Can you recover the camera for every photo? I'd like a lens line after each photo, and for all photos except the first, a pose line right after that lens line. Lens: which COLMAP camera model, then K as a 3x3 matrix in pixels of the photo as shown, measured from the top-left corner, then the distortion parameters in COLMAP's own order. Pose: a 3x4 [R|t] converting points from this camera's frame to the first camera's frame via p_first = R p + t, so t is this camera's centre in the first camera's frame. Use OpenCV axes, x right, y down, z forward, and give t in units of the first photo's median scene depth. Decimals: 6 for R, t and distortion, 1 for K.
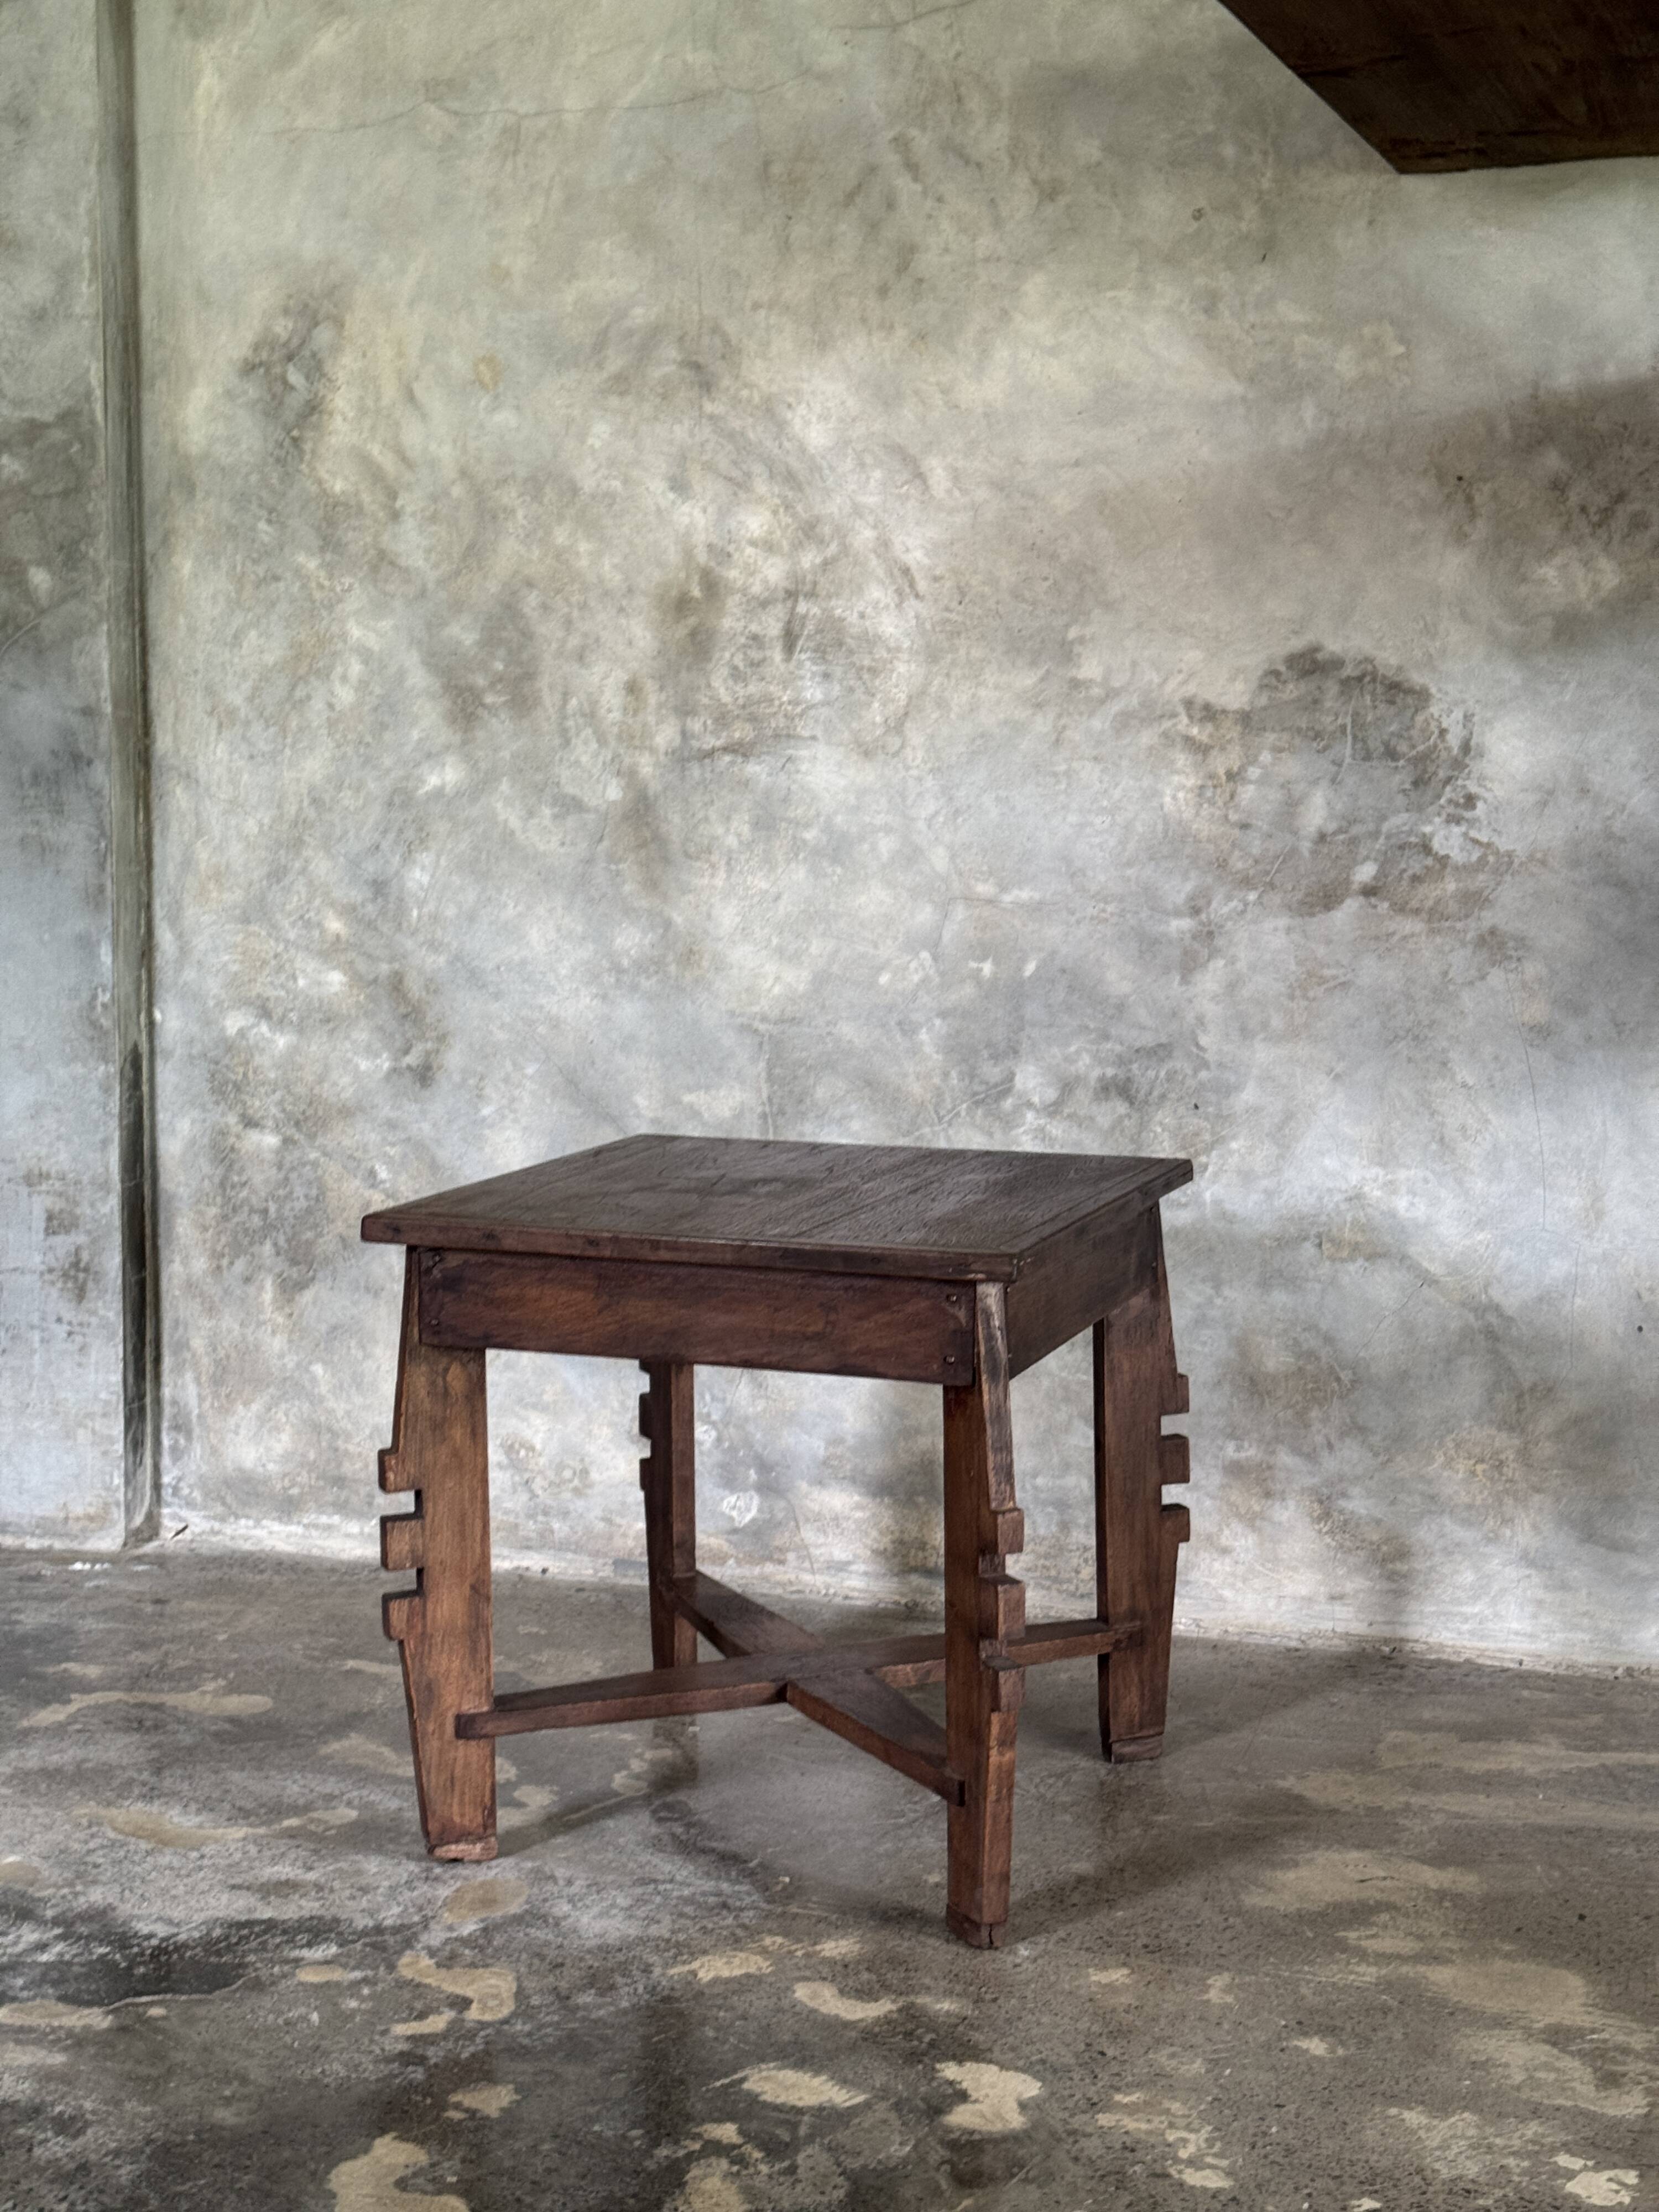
lens RADIAL K [[3119.2, 0, 837.1], [0, 3119.2, 1105.3], [0, 0, 1]] dist [0.121712, 0.000000]
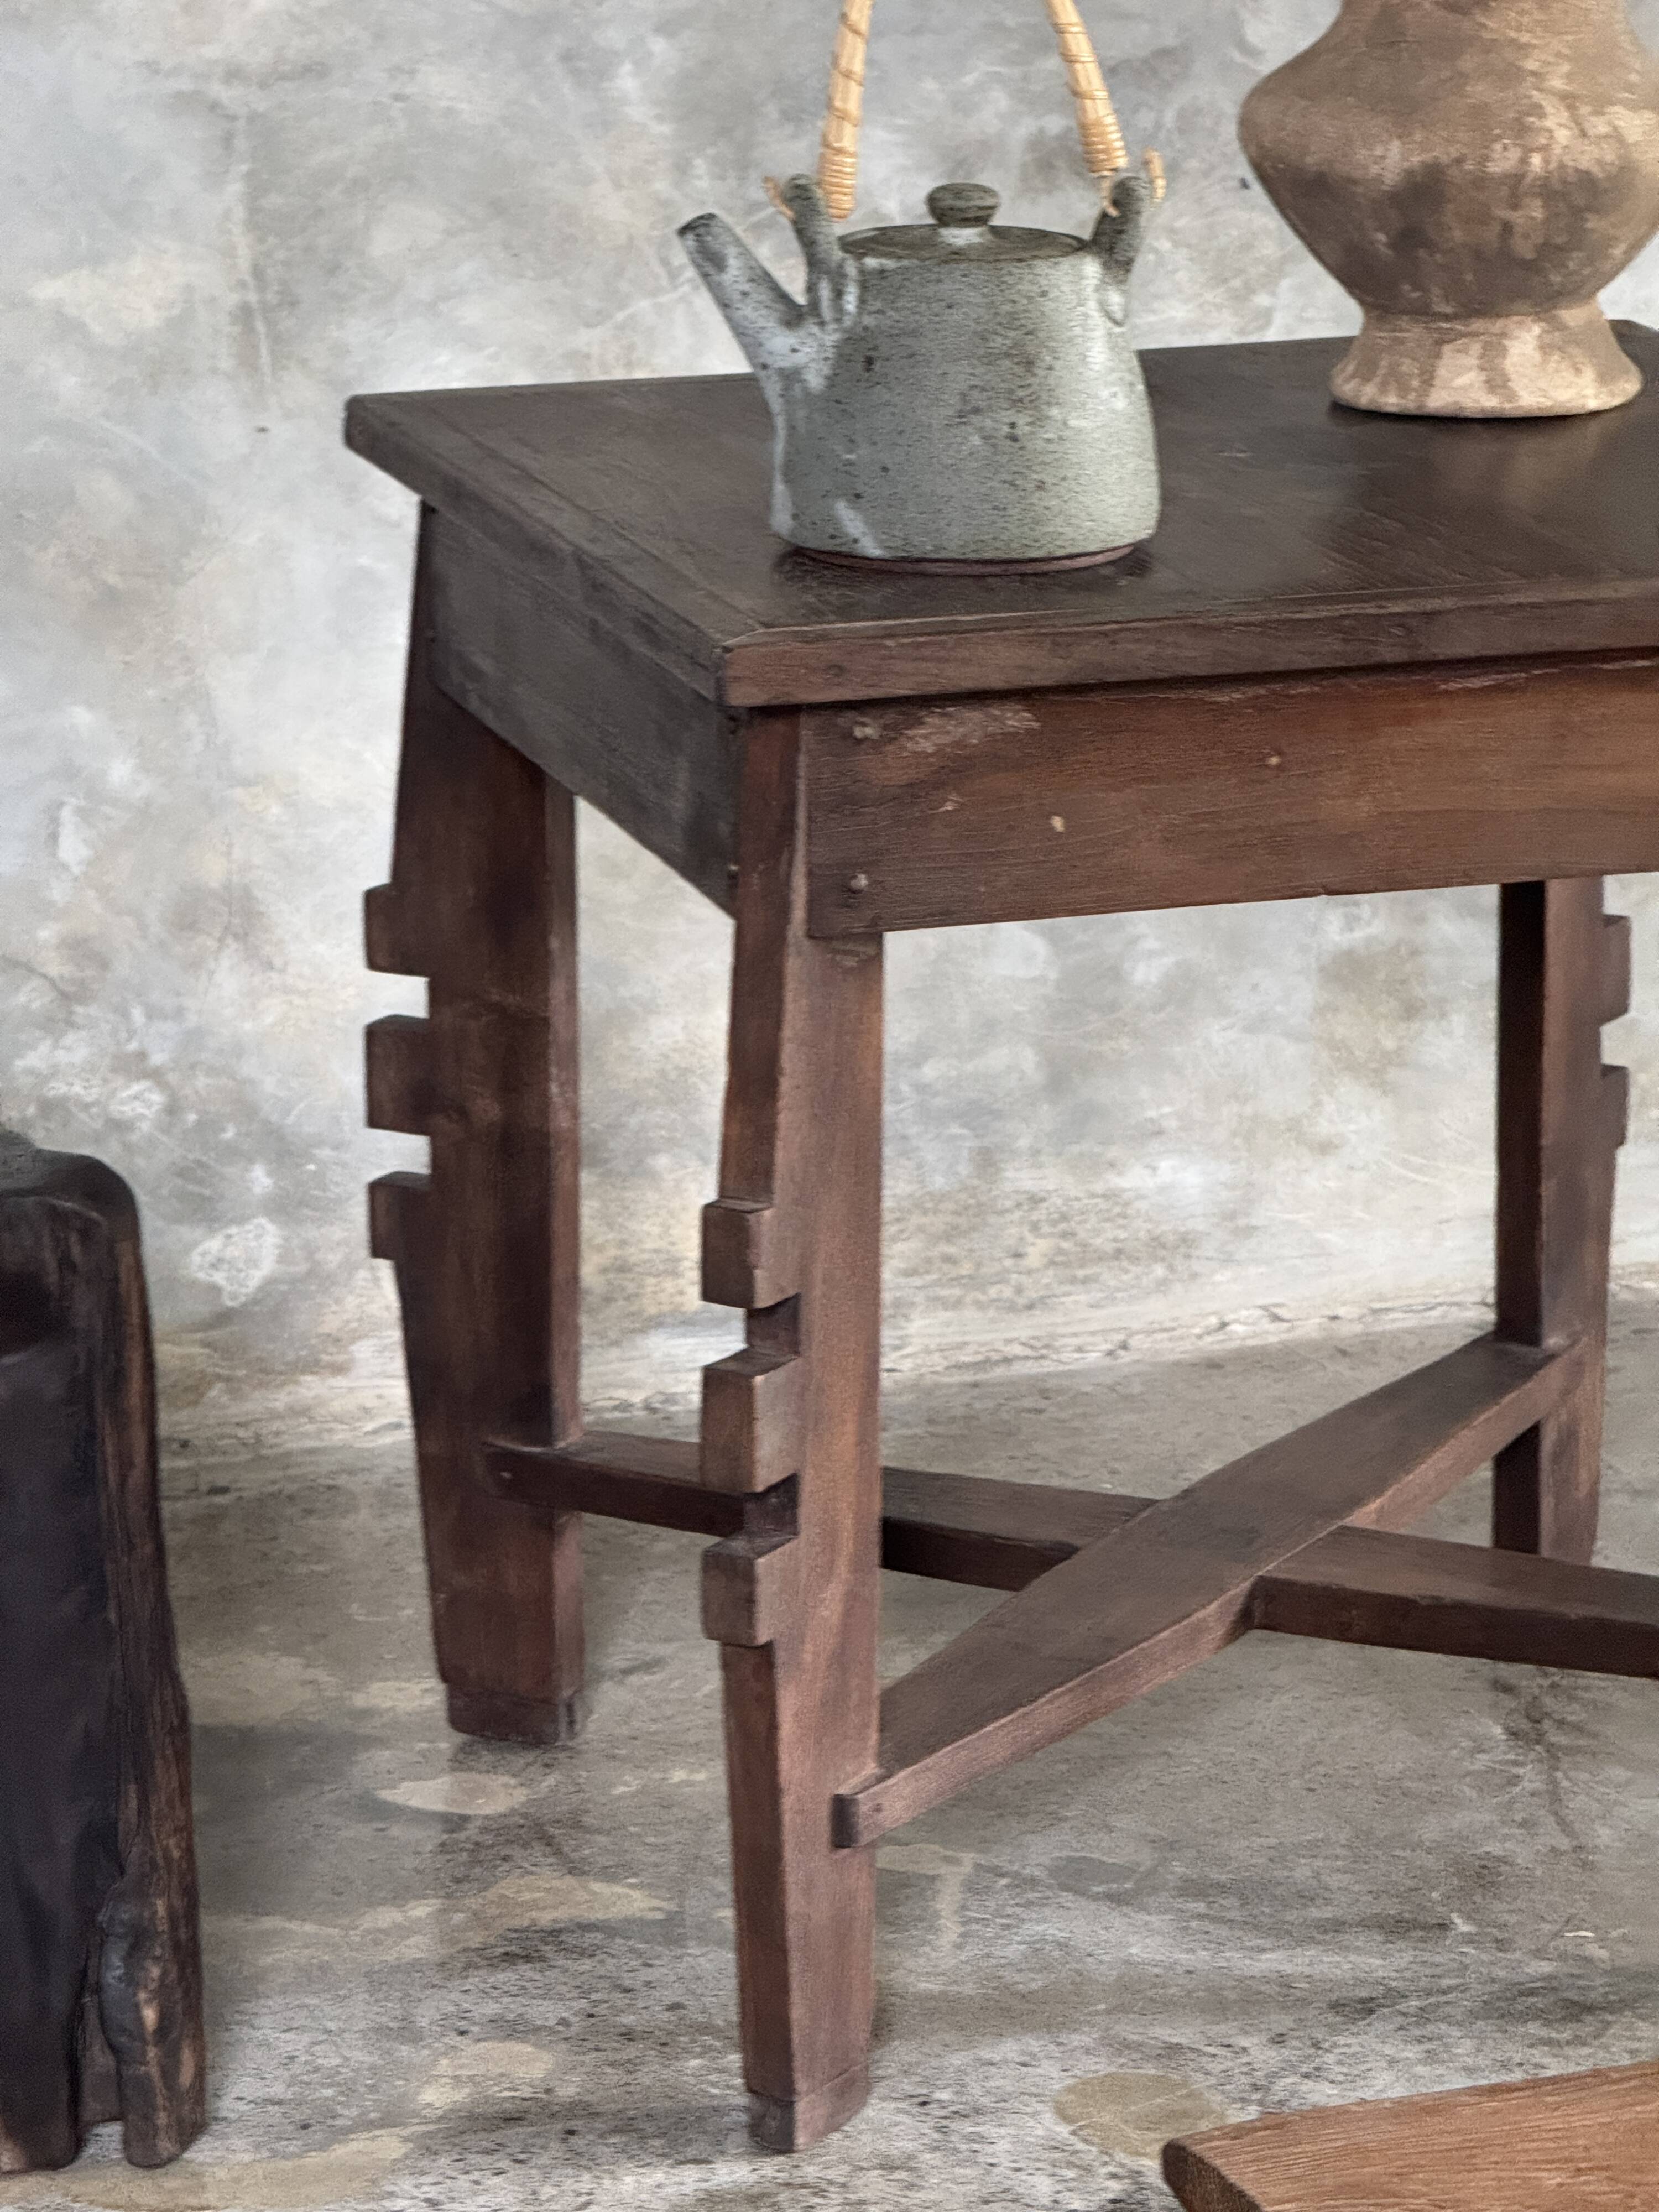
lens RADIAL K [[7930.2, 0, 857.7], [0, 7930.2, 1157.6], [0, 0, 1]] dist [0.292189, 0.000000]
pose [[0.801405, -0.170635, 0.573266, -0.611912], [0.091164, 0.982092, 0.164880, -0.056240], [-0.591134, -0.079874, 0.802609, 0.104846]]
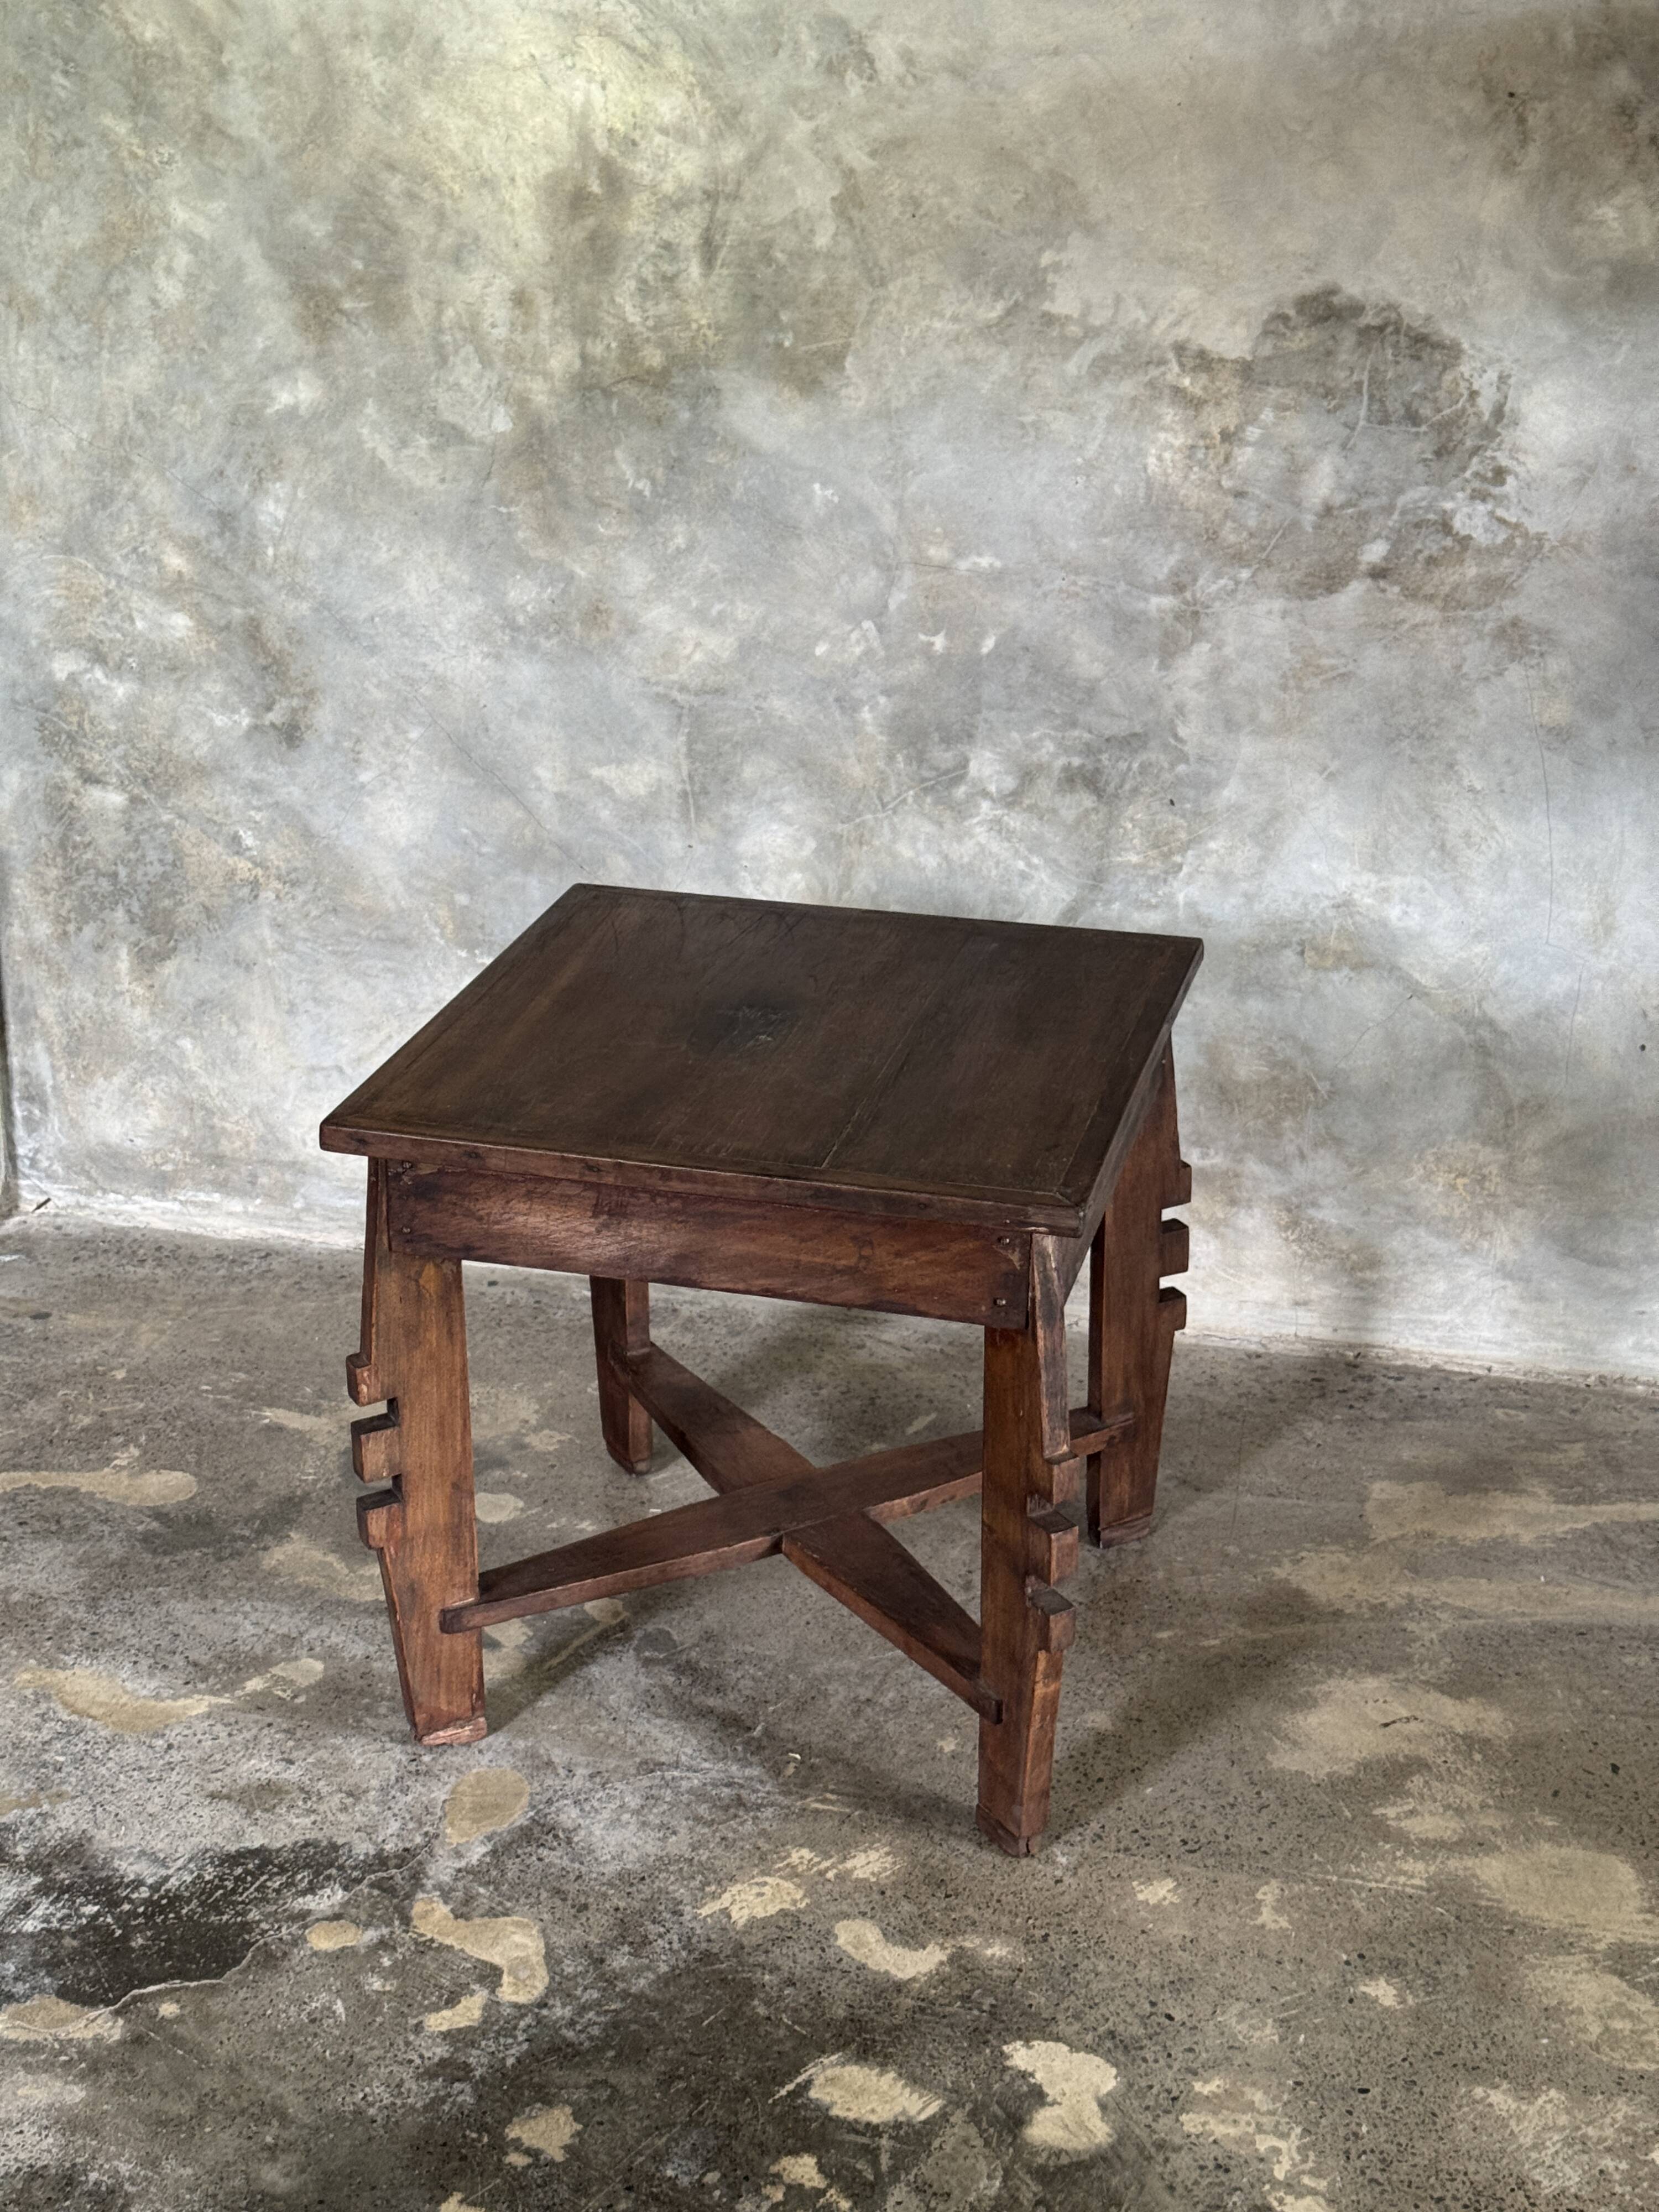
lens RADIAL K [[3119.2, 0, 814.5], [0, 3119.2, 1118.3], [0, 0, 1]] dist [0.121712, 0.000000]
pose [[0.995763, -0.031693, 0.086328, -0.070401], [0.006413, 0.960382, 0.278612, -0.166405], [-0.091738, -0.276877, 0.956516, 0.114478]]
